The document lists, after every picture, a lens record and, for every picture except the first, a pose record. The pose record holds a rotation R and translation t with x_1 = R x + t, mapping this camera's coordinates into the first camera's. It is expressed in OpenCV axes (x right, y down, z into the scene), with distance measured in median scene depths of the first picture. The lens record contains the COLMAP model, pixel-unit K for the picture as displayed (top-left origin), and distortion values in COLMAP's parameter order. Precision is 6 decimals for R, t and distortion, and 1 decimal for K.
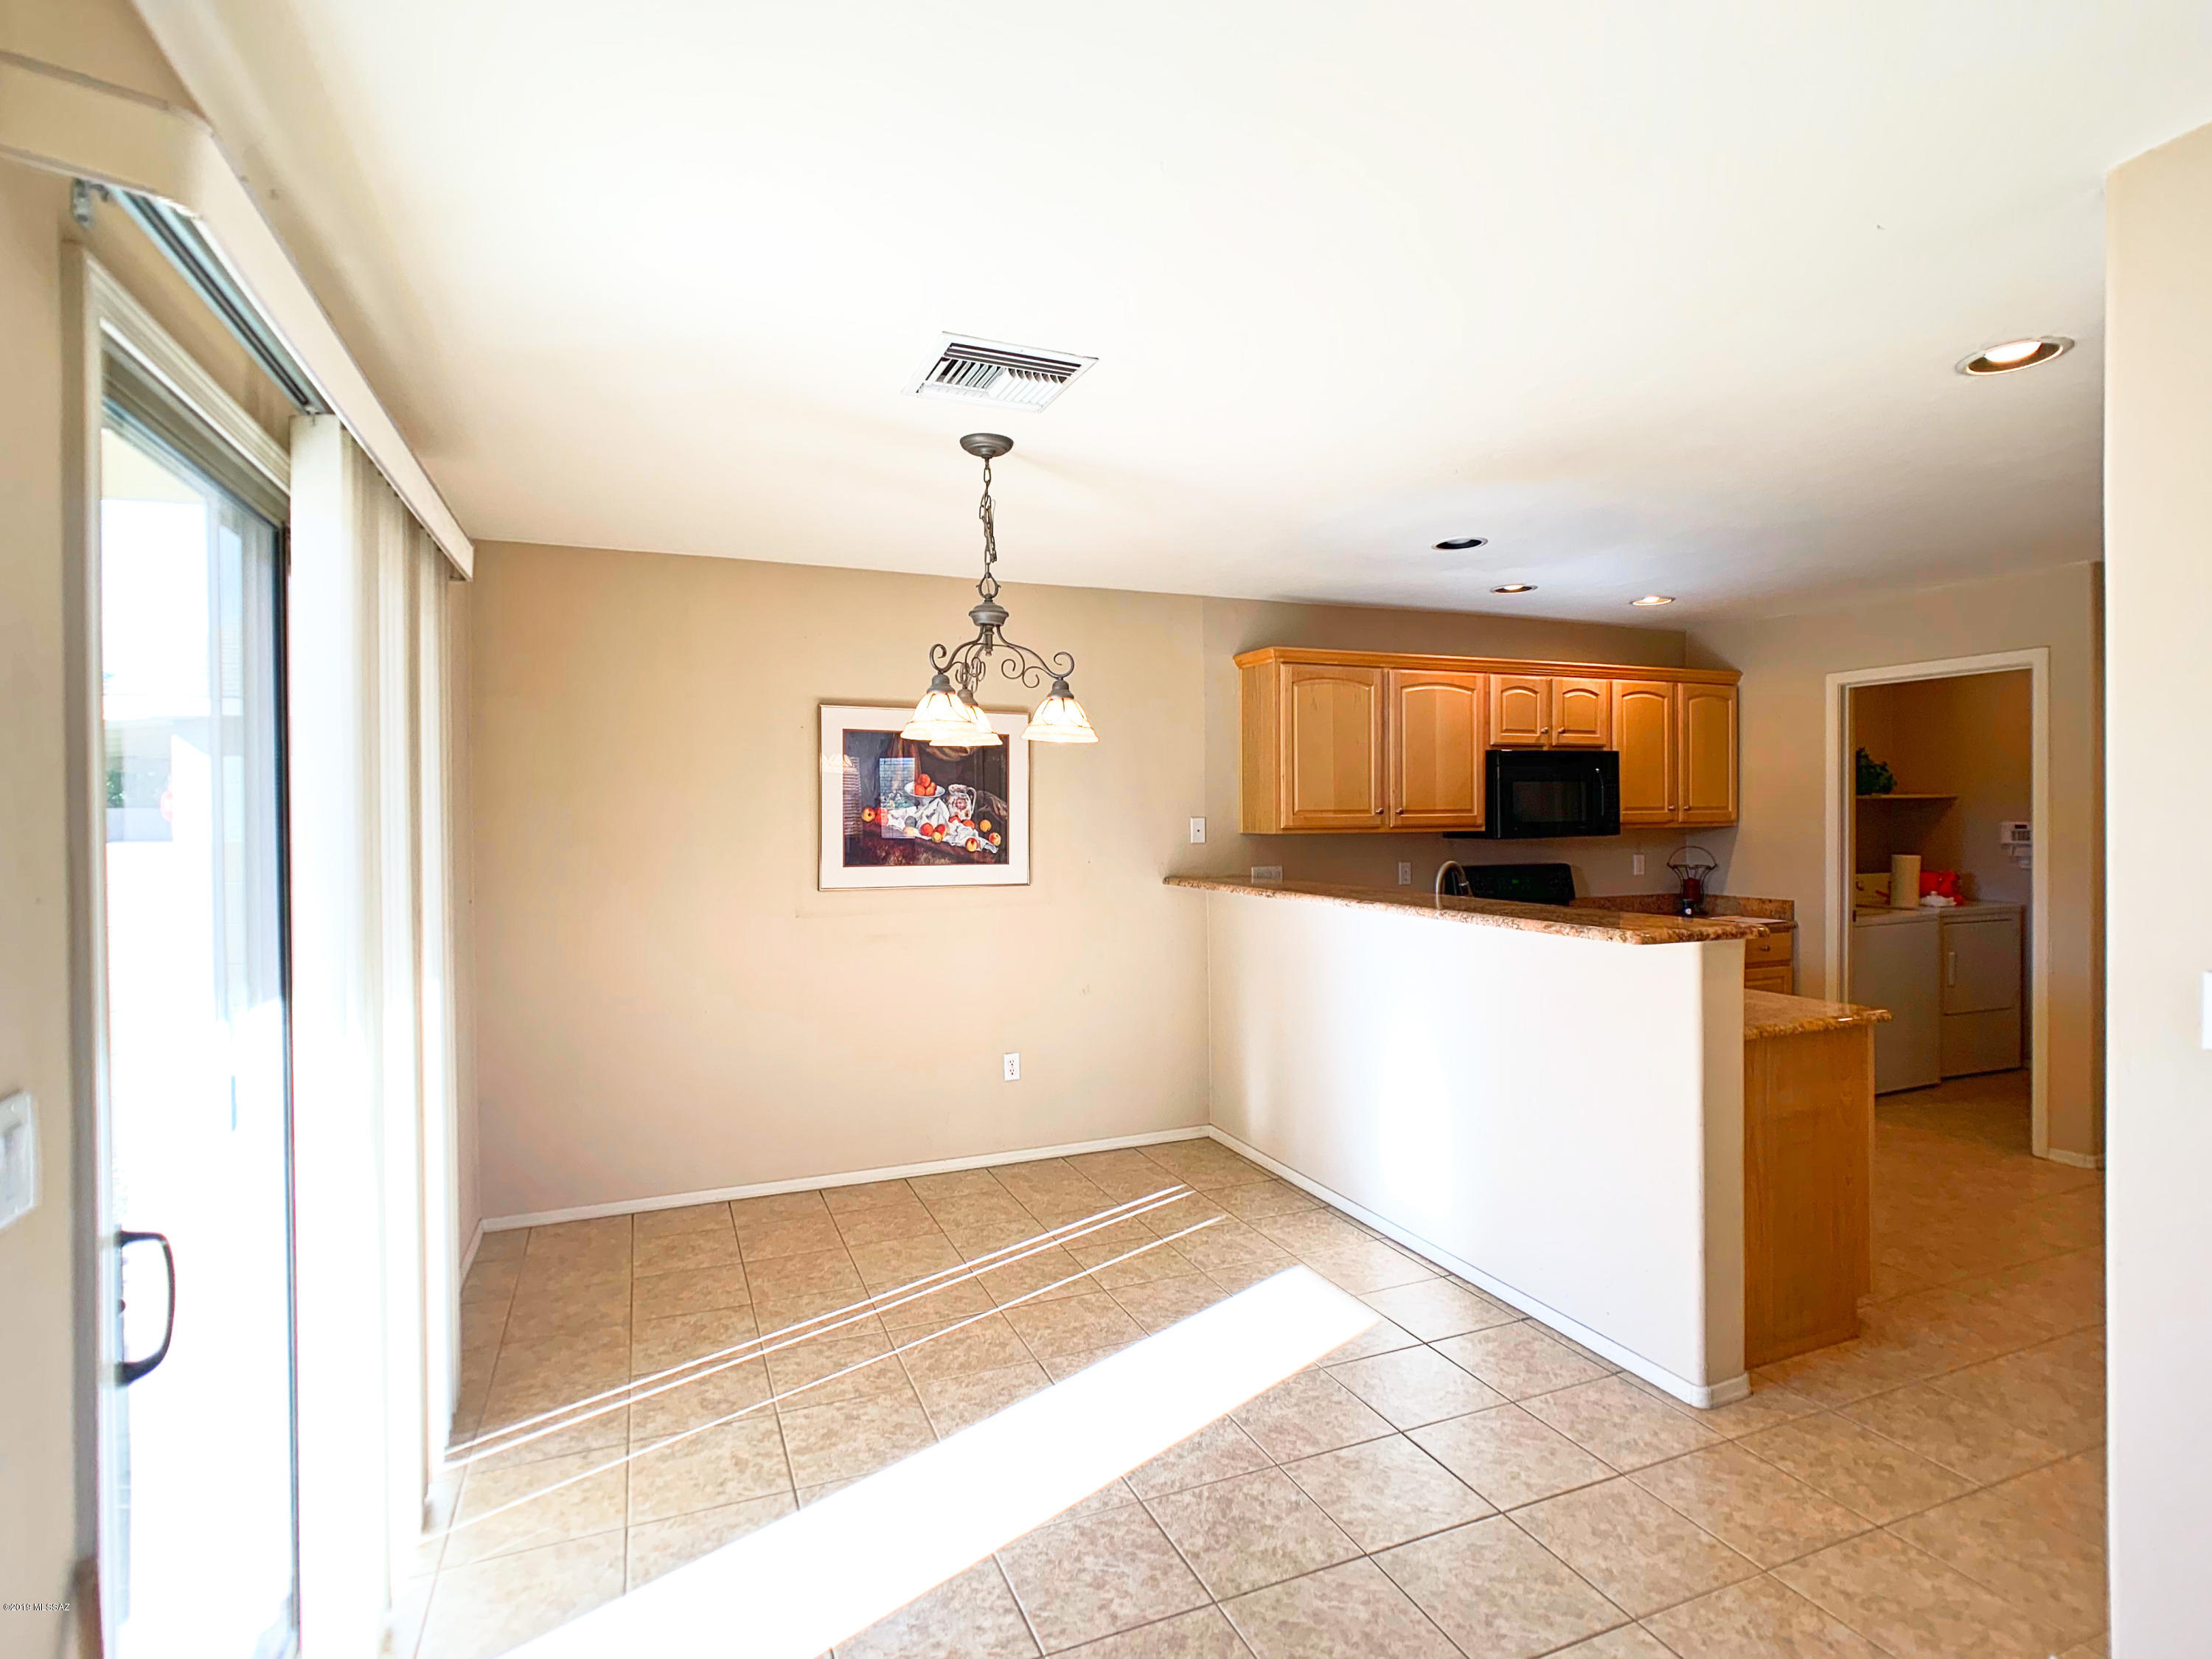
lens RADIAL K [[1112.8, 0, 1129.3], [0, 1112.8, 823.5], [0, 0, 1]] dist [-0.000426, 0.000602]
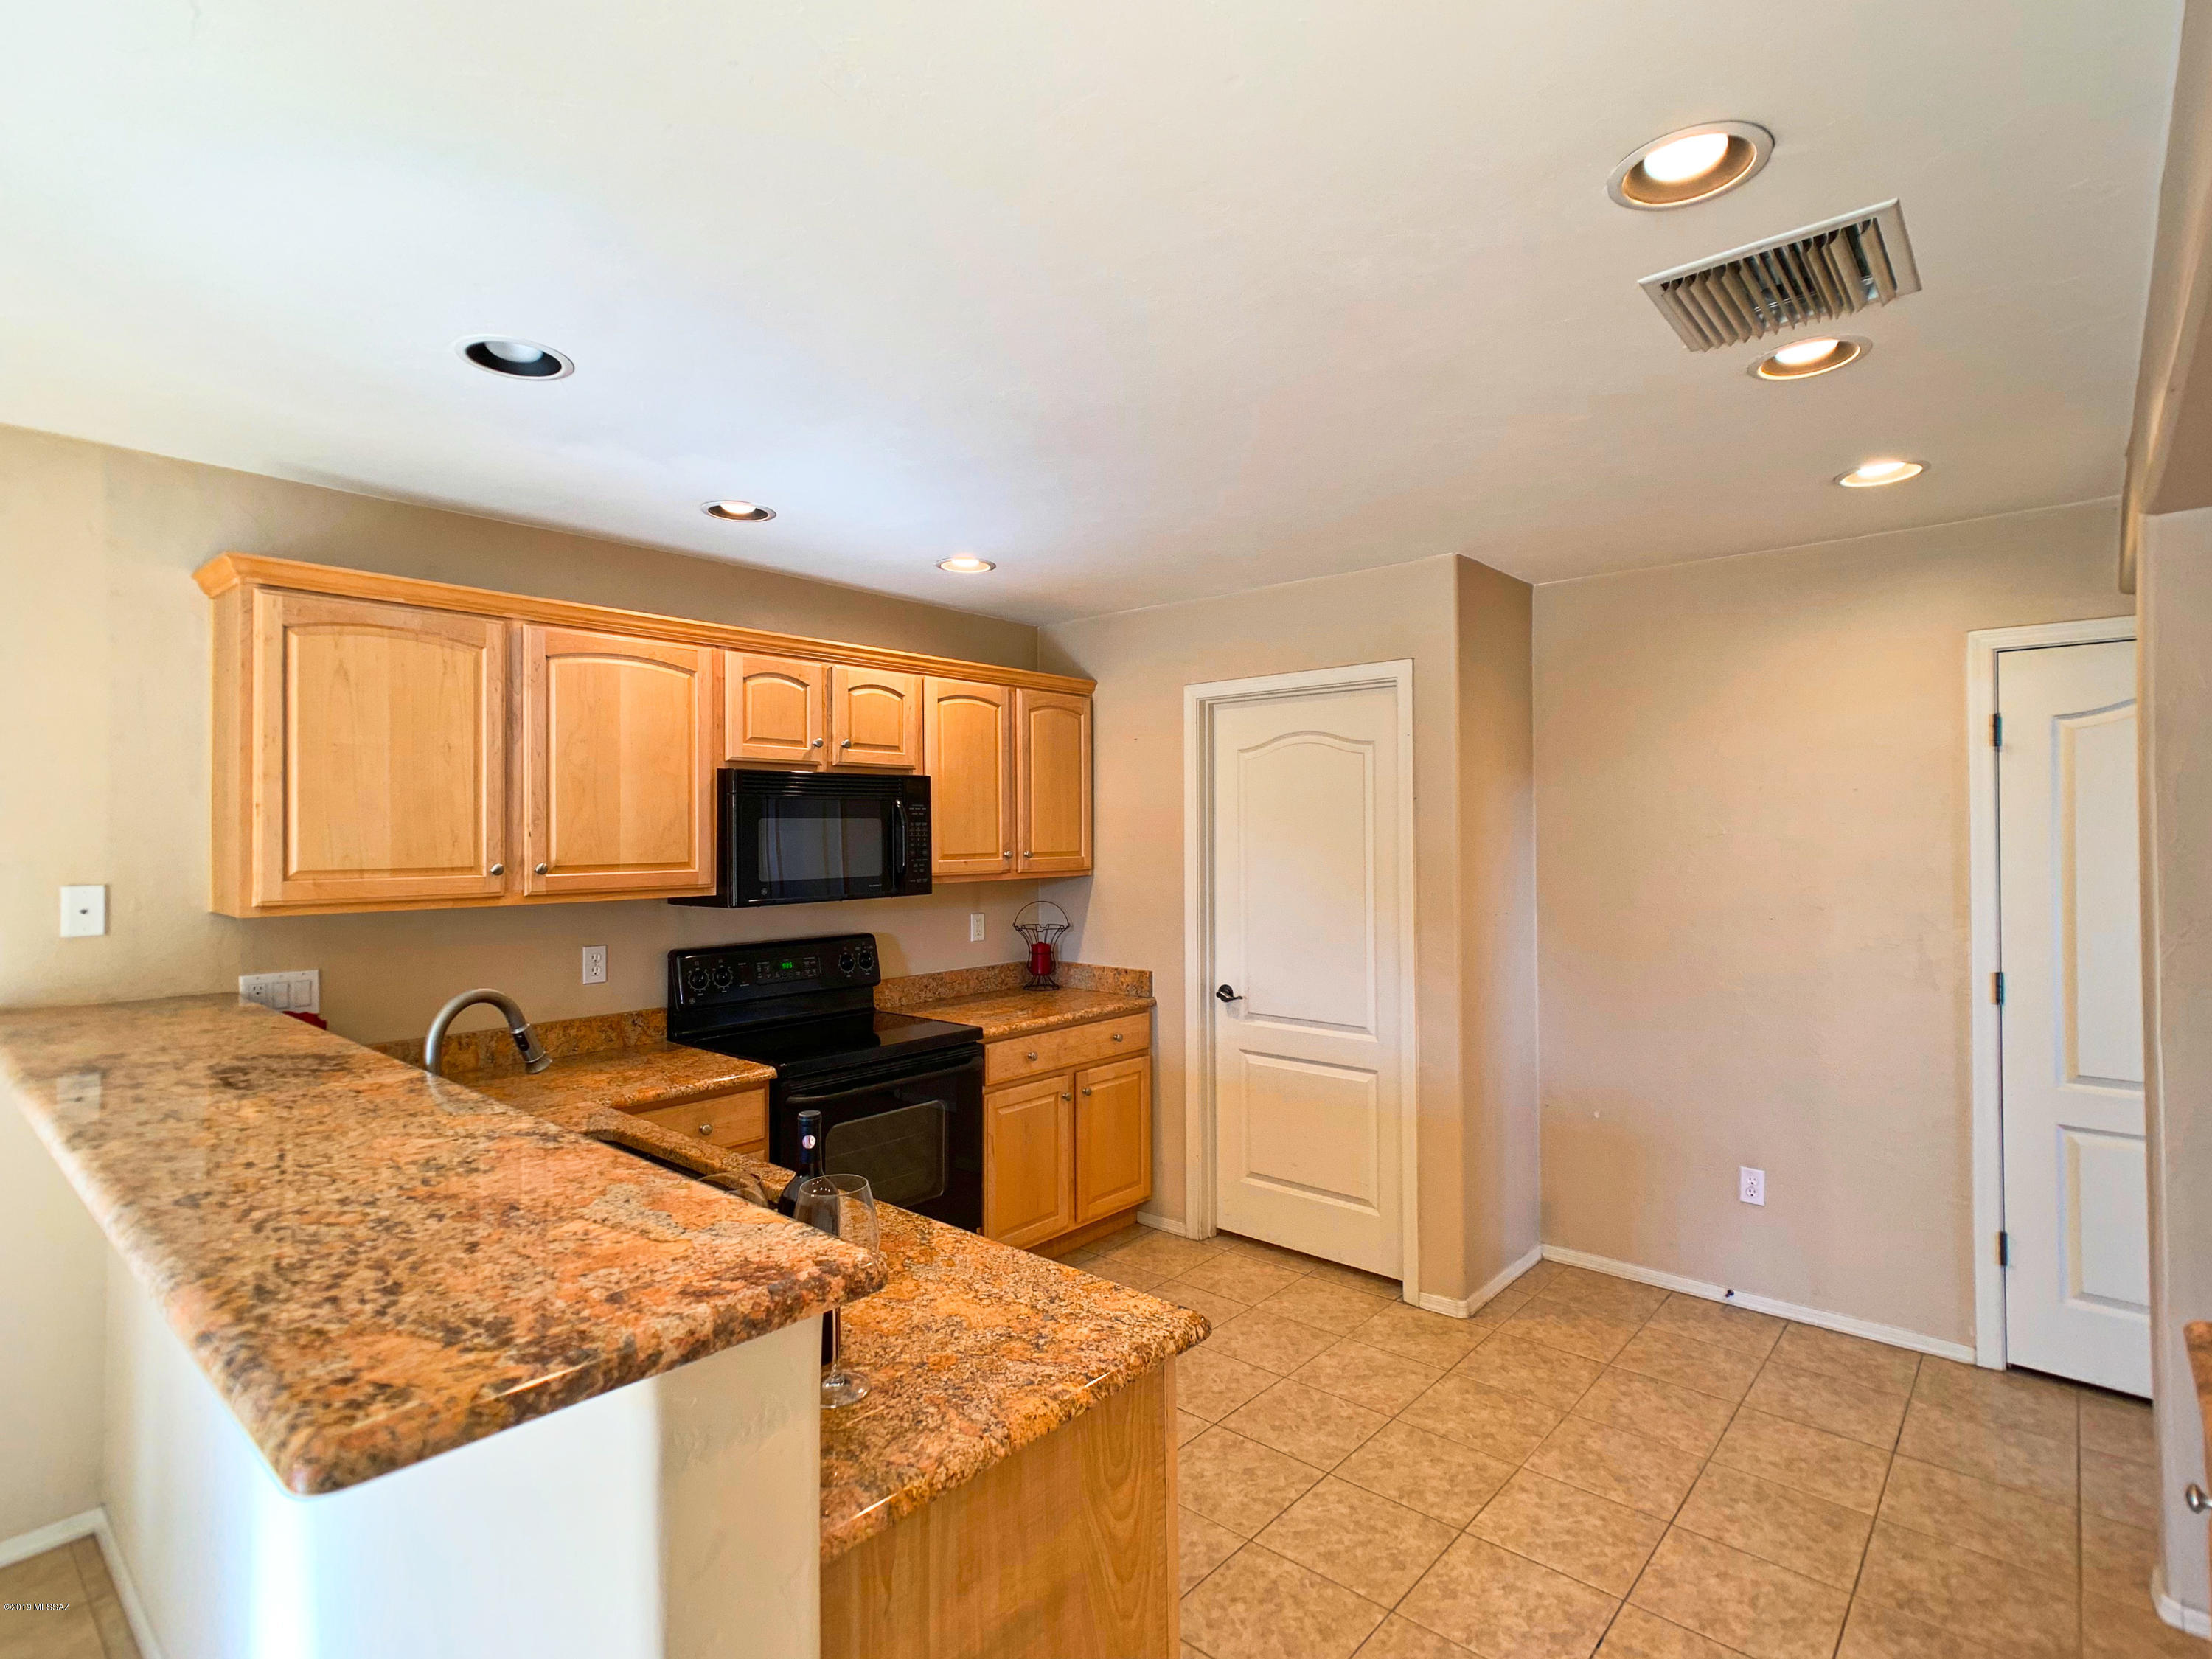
lens RADIAL K [[1091.2, 0, 1103.1], [0, 1091.2, 824.1], [0, 0, 1]] dist [0.046684, -0.000091]
pose [[0.905669, 0.007344, 0.423921, 0.247007], [0.000494, 0.999831, -0.018376, -0.021802], [-0.423985, 0.016852, 0.905513, 0.325291]]
